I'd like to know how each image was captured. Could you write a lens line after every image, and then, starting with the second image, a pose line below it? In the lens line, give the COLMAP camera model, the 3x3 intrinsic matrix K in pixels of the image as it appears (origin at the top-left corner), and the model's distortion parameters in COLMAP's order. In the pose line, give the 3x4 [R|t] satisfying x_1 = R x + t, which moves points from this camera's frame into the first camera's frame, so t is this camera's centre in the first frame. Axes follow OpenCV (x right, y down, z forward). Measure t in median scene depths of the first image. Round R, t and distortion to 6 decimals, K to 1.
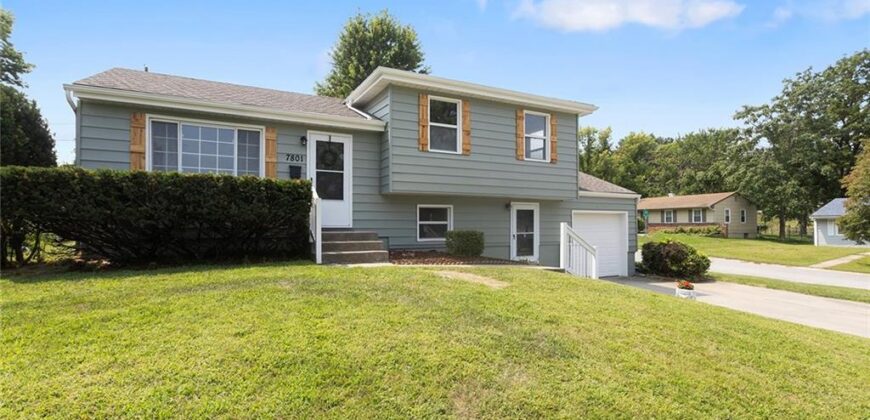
lens RADIAL K [[423.2, 0, 438.4], [0, 423.2, 218.0], [0, 0, 1]] dist [0.008678, 0.001127]
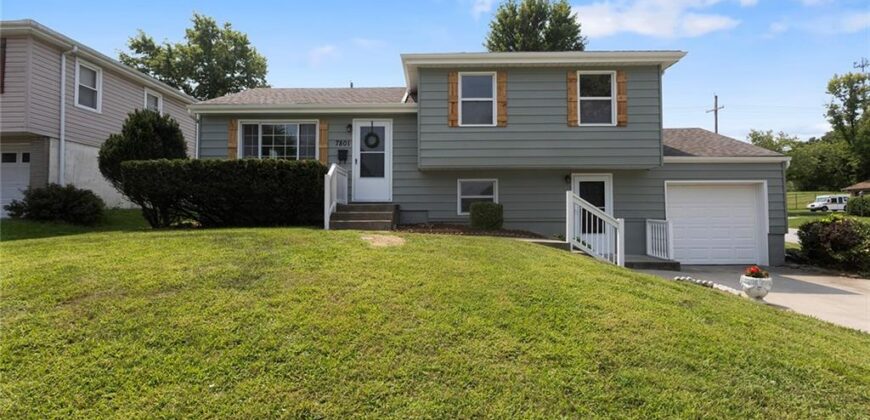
lens RADIAL K [[423.2, 0, 443.3], [0, 423.2, 205.8], [0, 0, 1]] dist [0.008678, 0.001127]
pose [[0.882407, -0.011378, -0.470349, 0.408119], [0.012156, 0.999925, -0.001382, 0.033996], [0.470329, -0.004498, 0.882479, 0.073397]]
